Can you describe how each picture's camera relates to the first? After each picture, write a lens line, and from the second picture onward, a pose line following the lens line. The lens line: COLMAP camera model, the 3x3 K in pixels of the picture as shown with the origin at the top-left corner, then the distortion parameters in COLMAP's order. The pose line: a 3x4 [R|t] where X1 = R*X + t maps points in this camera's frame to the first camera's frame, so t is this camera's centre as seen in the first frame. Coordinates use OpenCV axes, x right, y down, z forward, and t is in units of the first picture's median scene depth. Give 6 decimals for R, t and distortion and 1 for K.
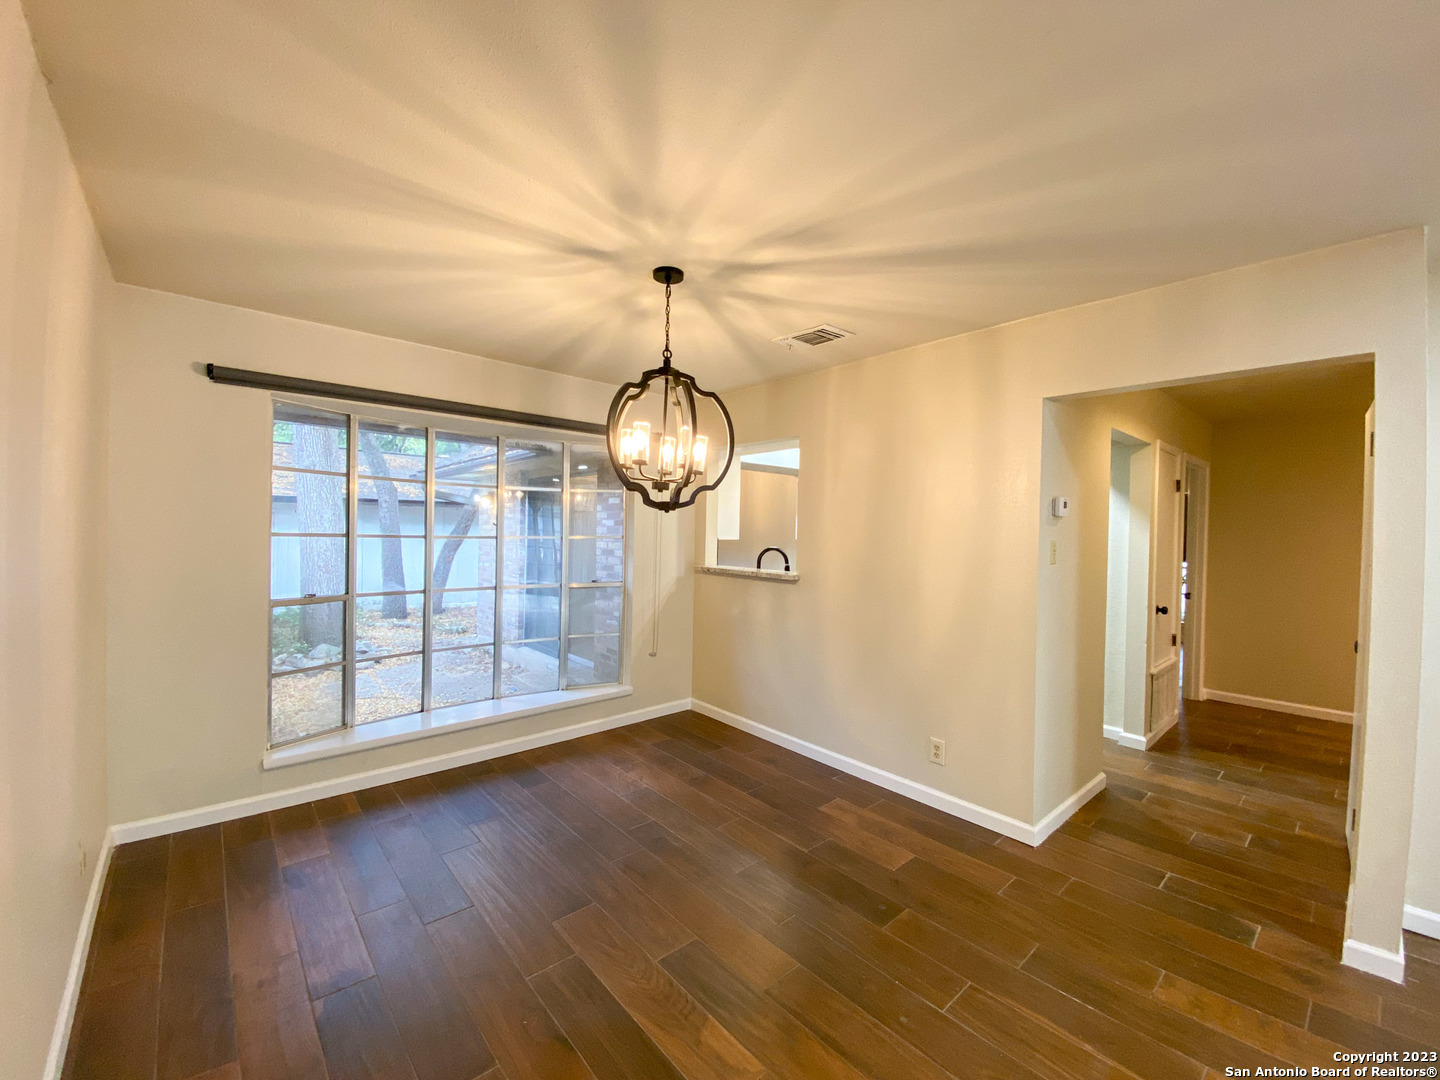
lens RADIAL K [[577.9, 0, 727.8], [0, 577.9, 531.3], [0, 0, 1]] dist [0.027060, -0.026326]
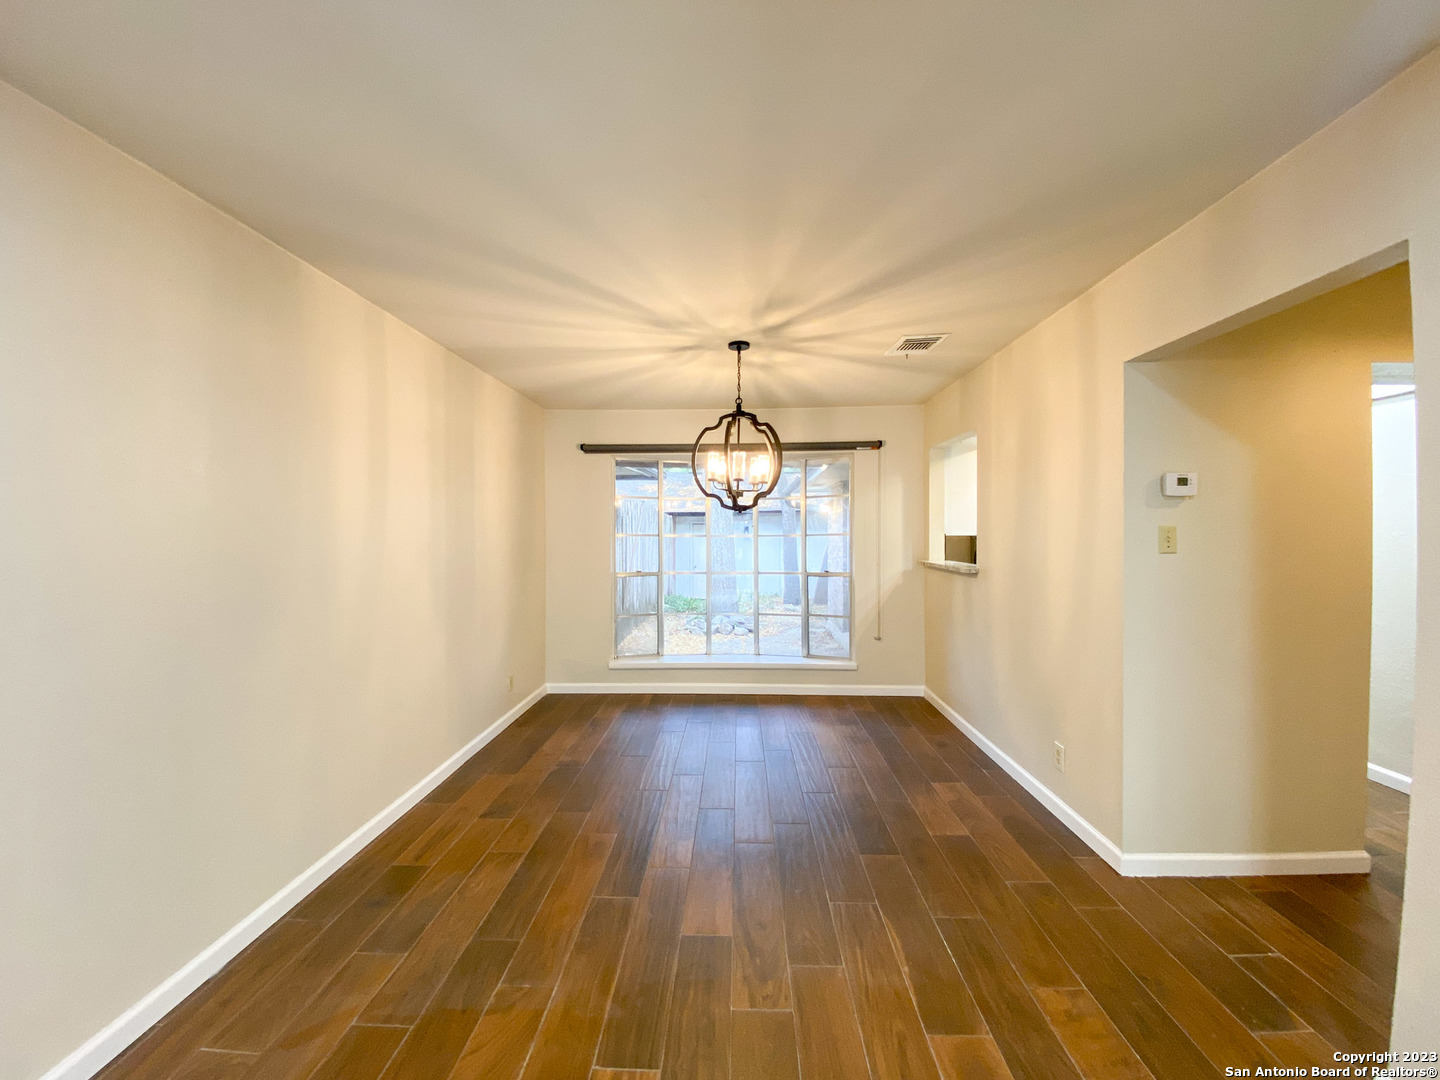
lens RADIAL K [[586.1, 0, 723.4], [0, 586.1, 532.4], [0, 0, 1]] dist [0.037899, -0.028247]
pose [[0.725669, -0.021834, -0.687697, 0.713396], [0.016896, 0.999760, -0.013913, 0.028636], [0.687836, -0.001523, 0.725865, -0.057562]]
